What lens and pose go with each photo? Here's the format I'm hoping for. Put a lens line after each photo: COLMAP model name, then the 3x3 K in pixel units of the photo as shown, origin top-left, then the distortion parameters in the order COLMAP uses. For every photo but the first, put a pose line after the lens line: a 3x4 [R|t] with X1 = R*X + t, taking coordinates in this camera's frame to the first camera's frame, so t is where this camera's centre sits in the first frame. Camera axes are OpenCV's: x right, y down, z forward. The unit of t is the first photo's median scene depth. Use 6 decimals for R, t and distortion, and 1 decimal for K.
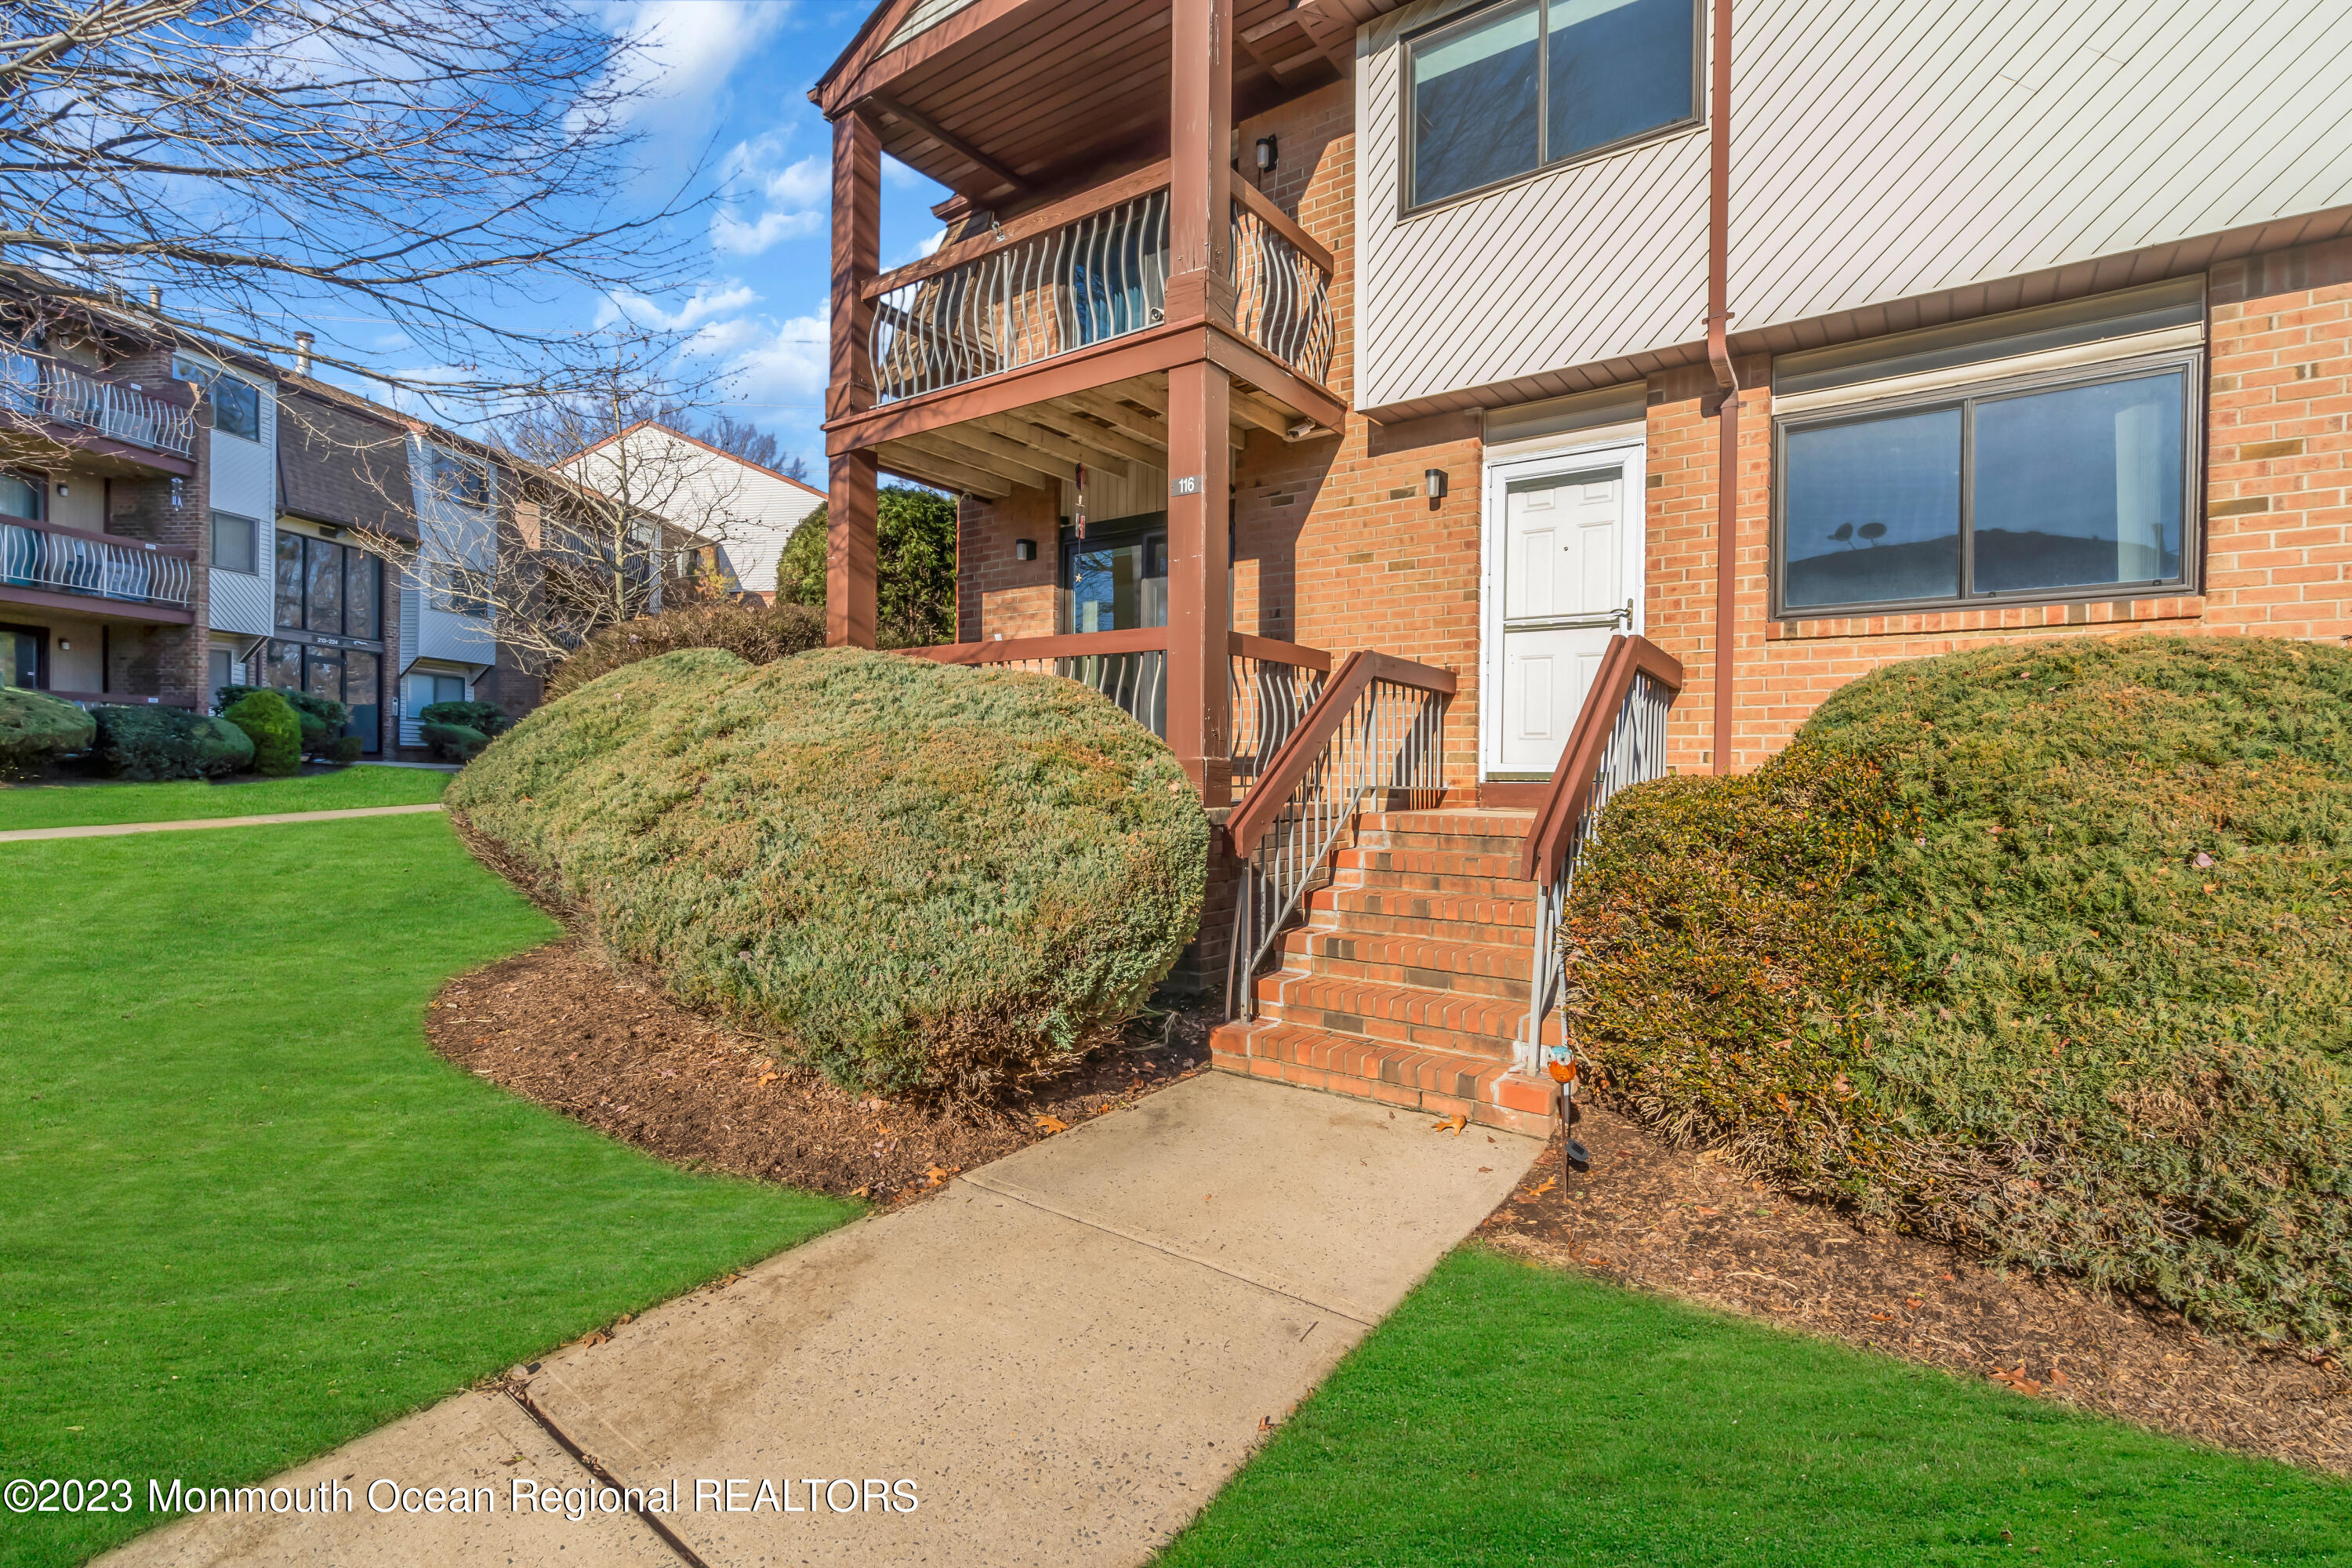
lens RADIAL K [[1079.5, 0, 1167.5], [0, 1079.5, 771.7], [0, 0, 1]] dist [-0.011242, 0.000025]
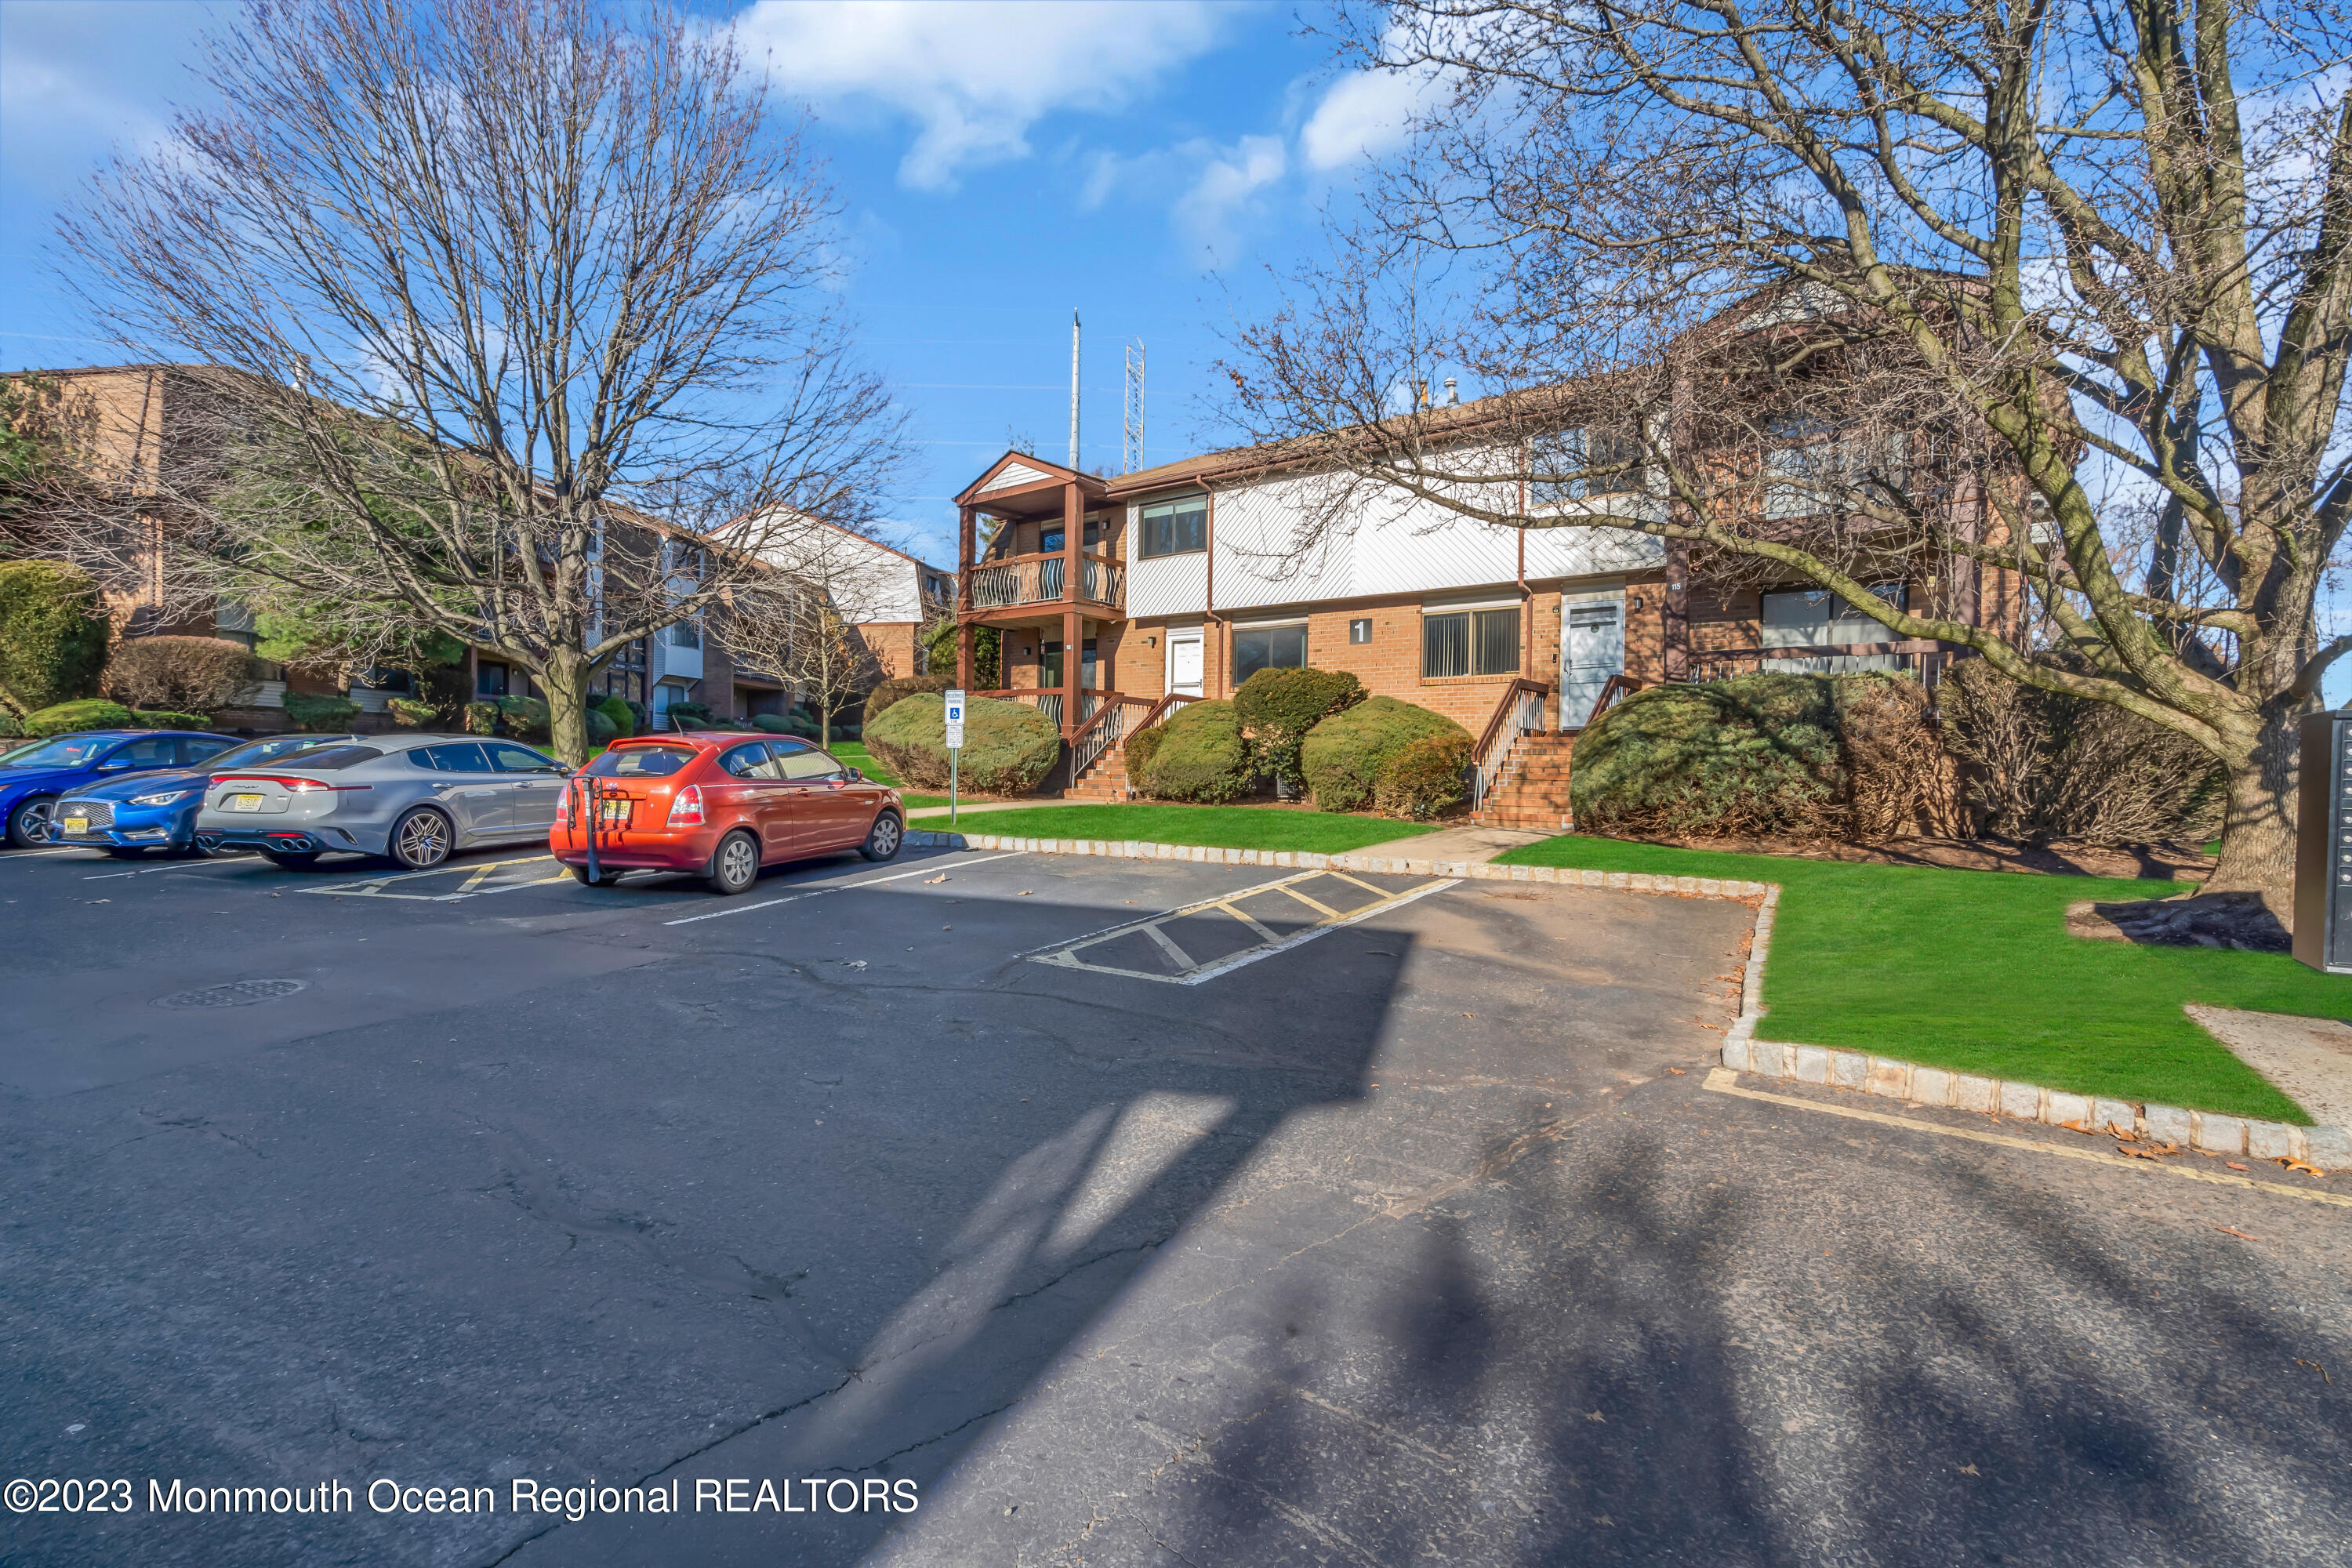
lens RADIAL K [[1079.5, 0, 1181.0], [0, 1079.5, 785.0], [0, 0, 1]] dist [-0.011242, 0.000025]
pose [[0.999844, 0.004442, -0.017078, 0.367636], [-0.004178, 0.999872, 0.015461, 0.102762], [0.017145, -0.015387, 0.999735, -2.067546]]
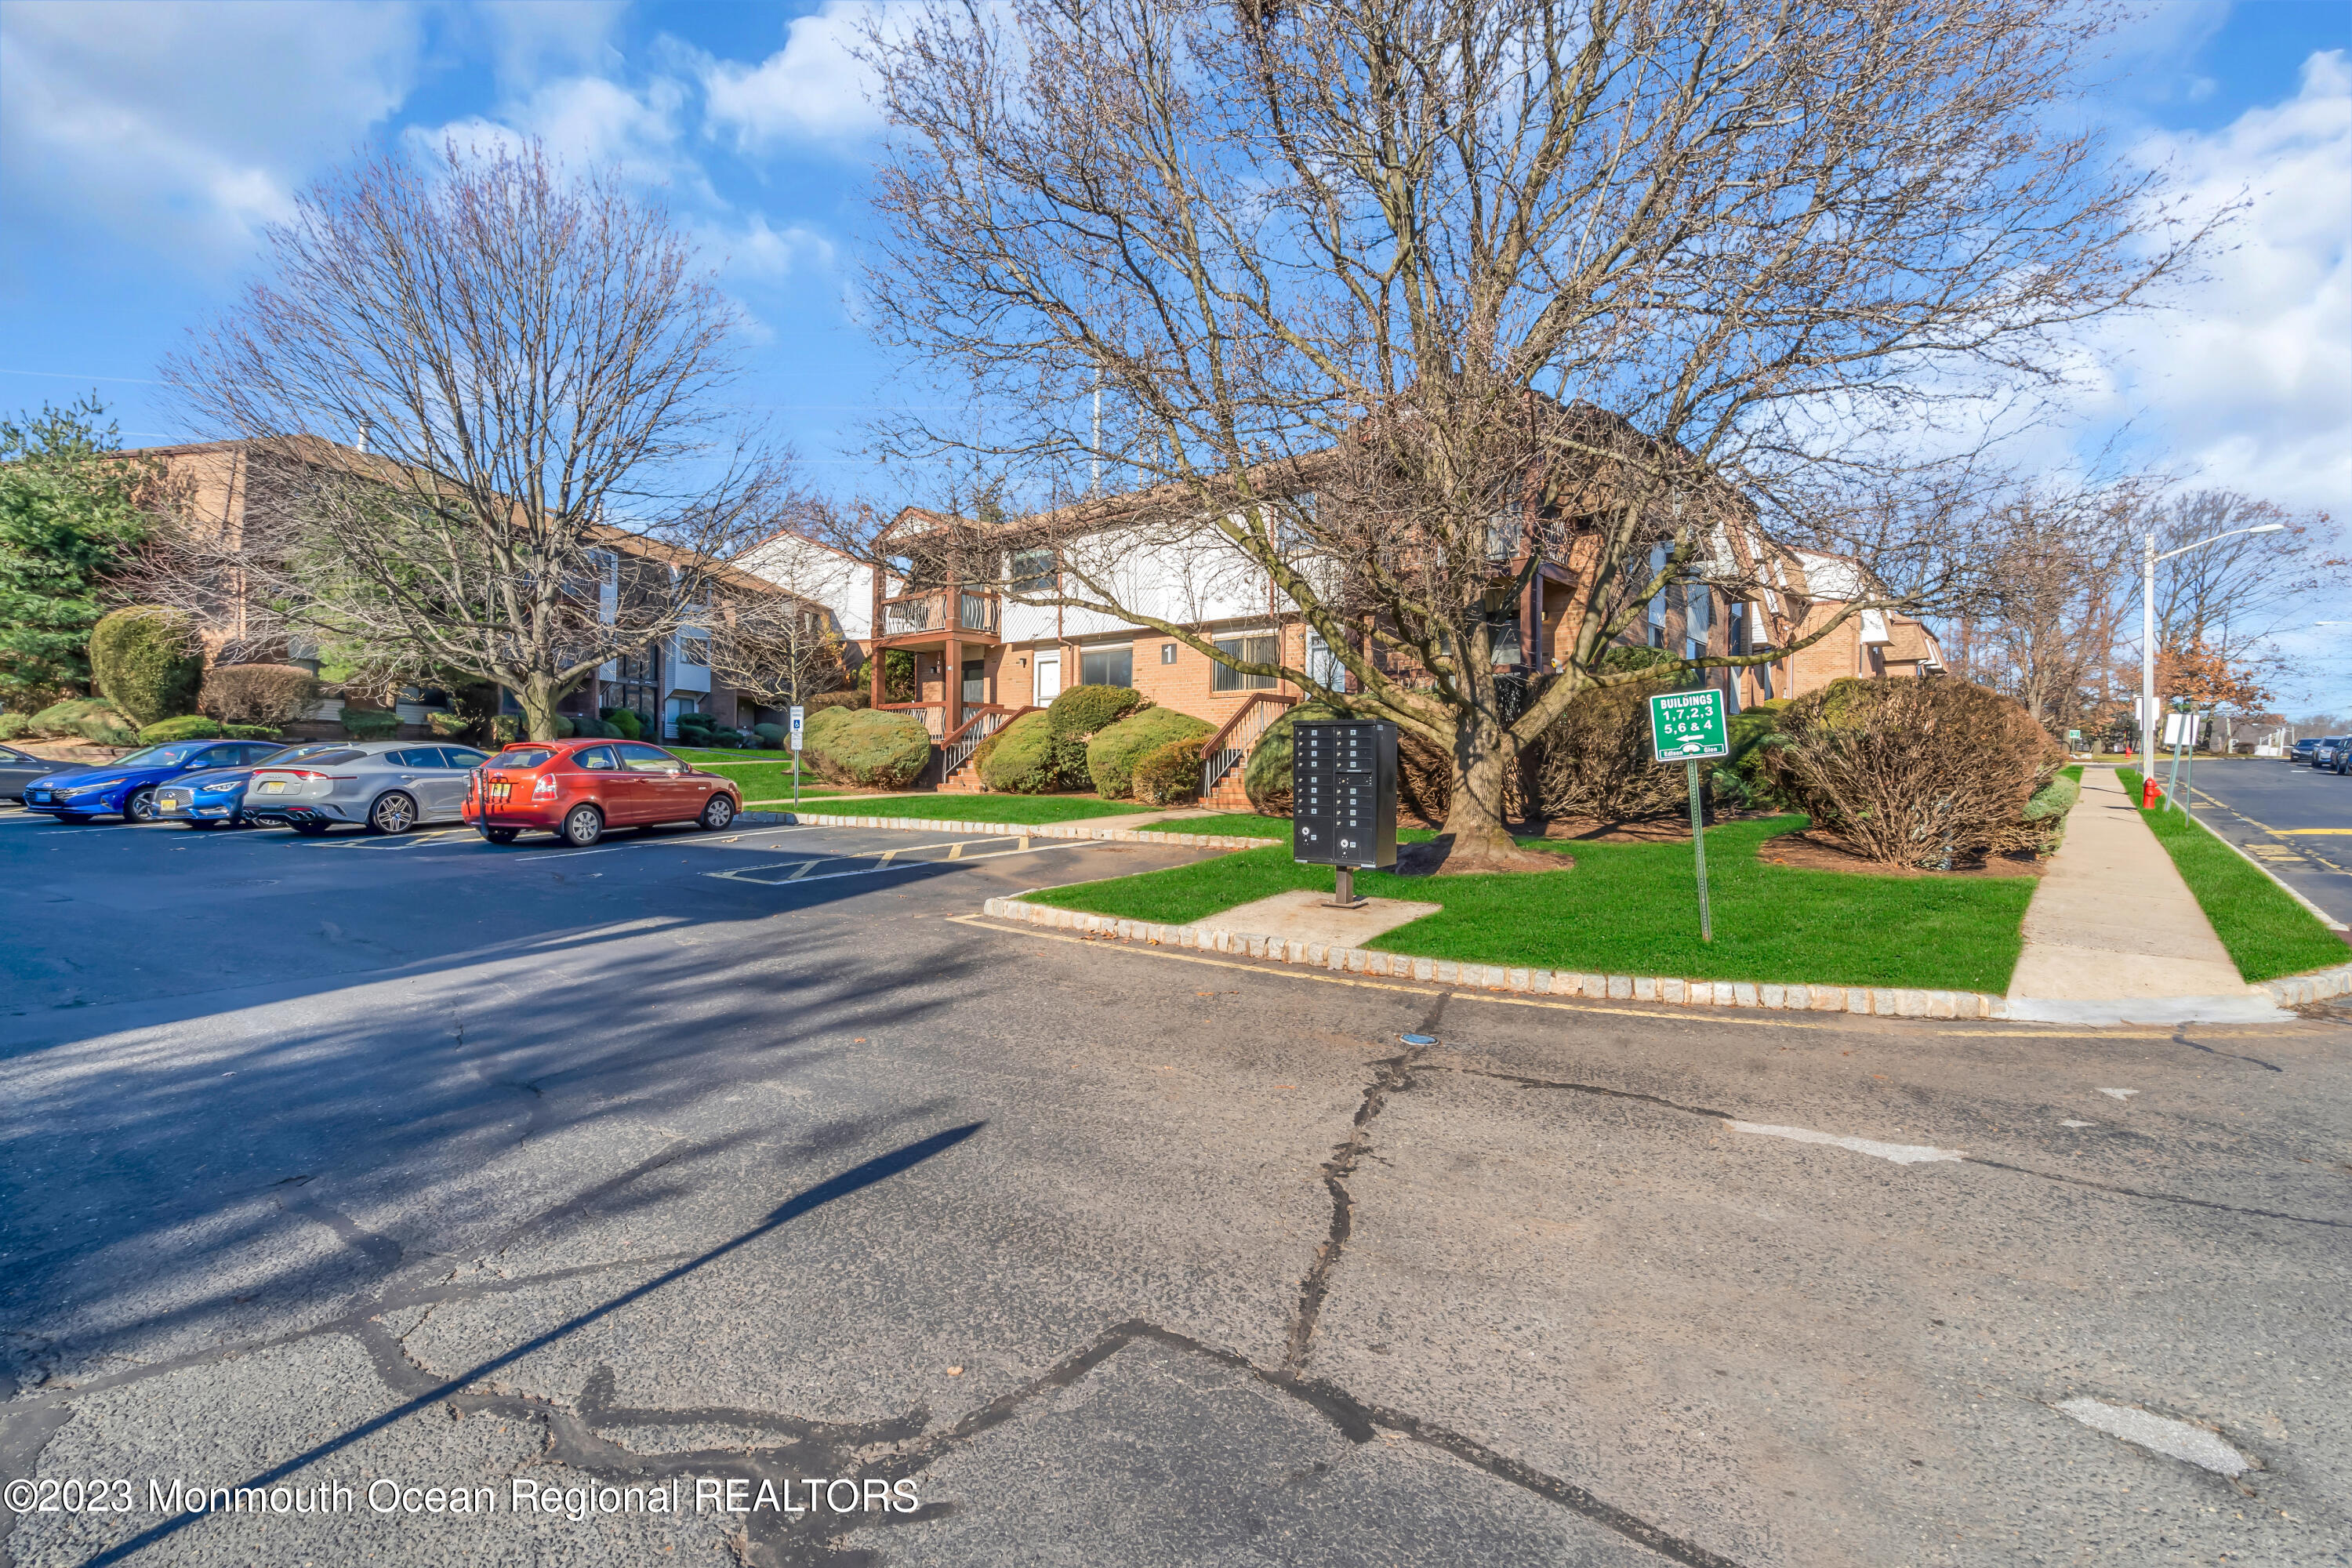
lens RADIAL K [[1079.5, 0, 1182.9], [0, 1079.5, 782.9], [0, 0, 1]] dist [-0.011242, 0.000025]
pose [[0.997376, 0.001032, -0.072384, 1.031374], [-0.000413, 0.999963, 0.008570, 0.124216], [0.072390, -0.008518, 0.997340, -2.638484]]
